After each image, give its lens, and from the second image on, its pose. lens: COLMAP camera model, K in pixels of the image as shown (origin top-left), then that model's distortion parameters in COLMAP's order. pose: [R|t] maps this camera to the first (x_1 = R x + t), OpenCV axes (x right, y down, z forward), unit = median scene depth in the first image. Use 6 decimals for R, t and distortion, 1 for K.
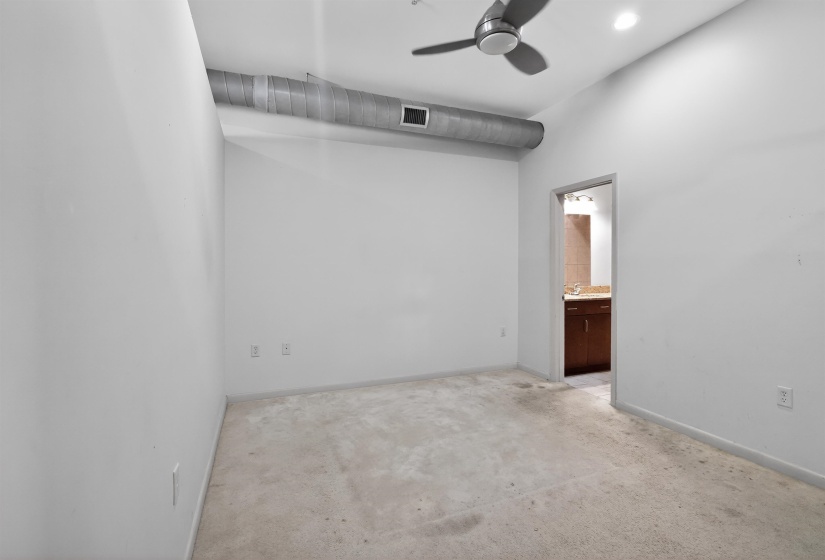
lens RADIAL K [[378.7, 0, 410.5], [0, 378.7, 287.0], [0, 0, 1]] dist [-0.010899, 0.000082]
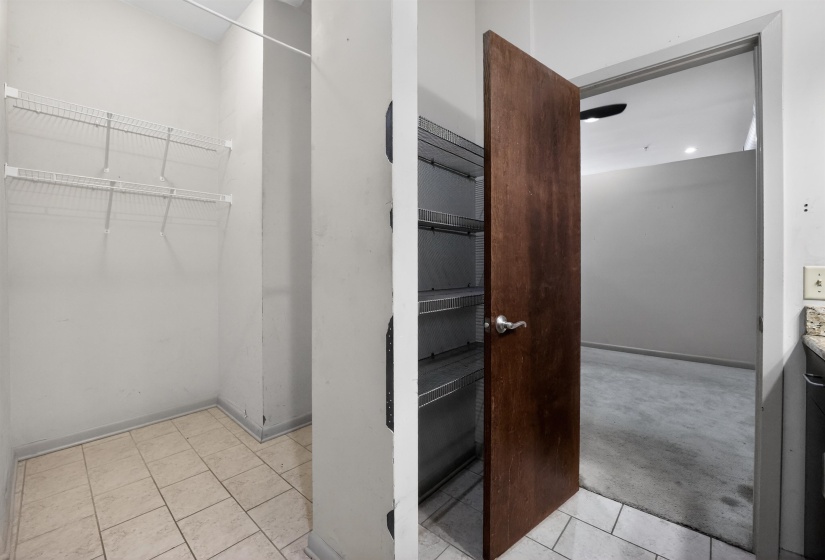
lens RADIAL K [[334.8, 0, 415.5], [0, 334.8, 271.1], [0, 0, 1]] dist [-0.011895, 0.000595]
pose [[-0.893529, 0.014551, -0.448770, 1.041758], [-0.014256, 0.998051, 0.060747, -0.047239], [0.448779, 0.060677, -0.891580, 1.394742]]
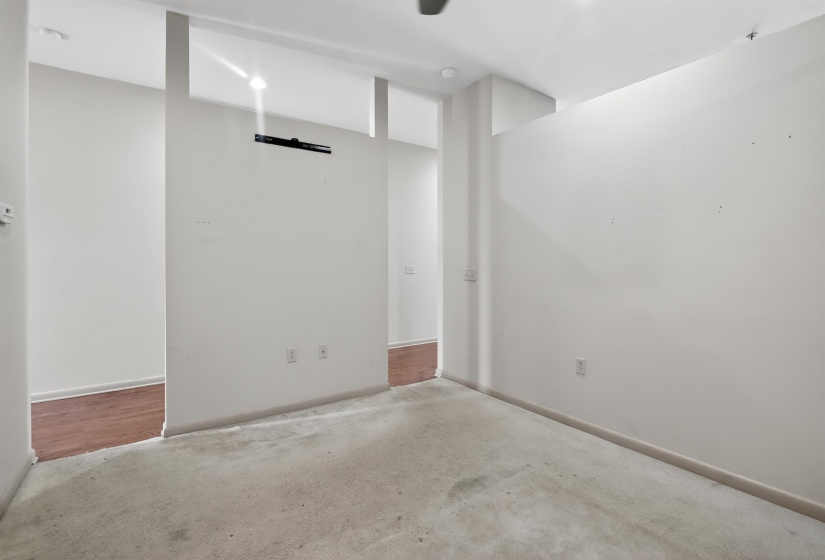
lens RADIAL K [[373.7, 0, 409.6], [0, 373.7, 280.2], [0, 0, 1]] dist [-0.013675, 0.000853]
pose [[-0.975423, 0.013243, -0.219941, 0.297869], [-0.006952, 0.995846, 0.090792, -0.049694], [0.220230, 0.090090, -0.971279, 1.118427]]
